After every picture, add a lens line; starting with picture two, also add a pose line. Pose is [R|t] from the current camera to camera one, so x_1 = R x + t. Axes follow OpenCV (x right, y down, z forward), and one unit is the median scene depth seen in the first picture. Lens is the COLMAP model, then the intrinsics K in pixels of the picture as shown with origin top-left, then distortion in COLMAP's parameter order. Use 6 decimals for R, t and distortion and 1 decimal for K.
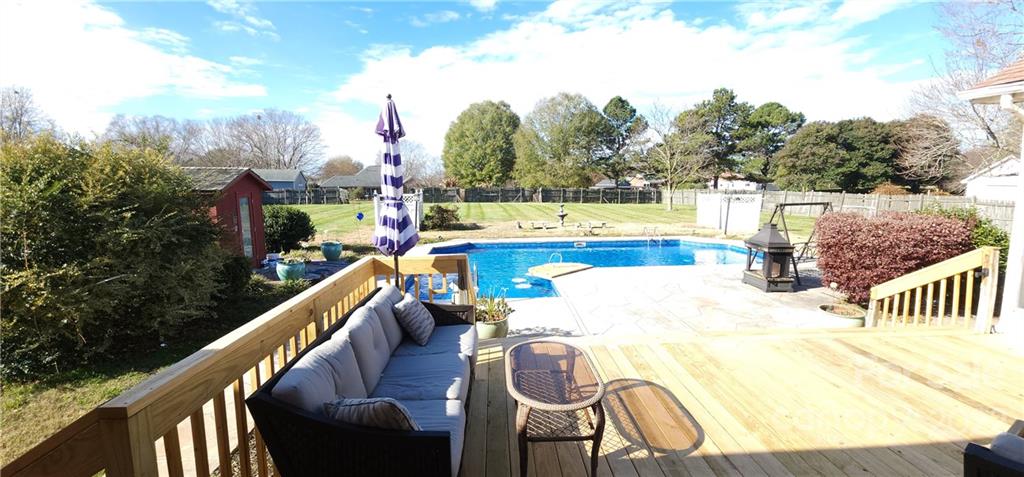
lens RADIAL K [[414.1, 0, 515.4], [0, 414.1, 234.6], [0, 0, 1]] dist [0.017135, -0.012496]
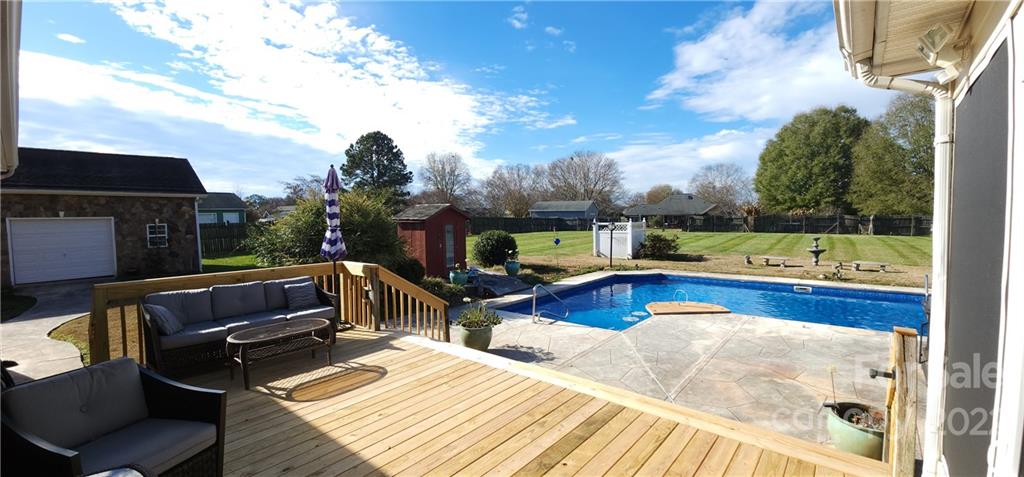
lens RADIAL K [[414.1, 0, 515.4], [0, 414.1, 234.6], [0, 0, 1]] dist [0.017135, -0.012496]
pose [[0.734713, 0.027476, -0.677822, 0.100359], [-0.072482, 0.996639, -0.038166, -0.003196], [0.674495, 0.077171, 0.734235, 0.020719]]
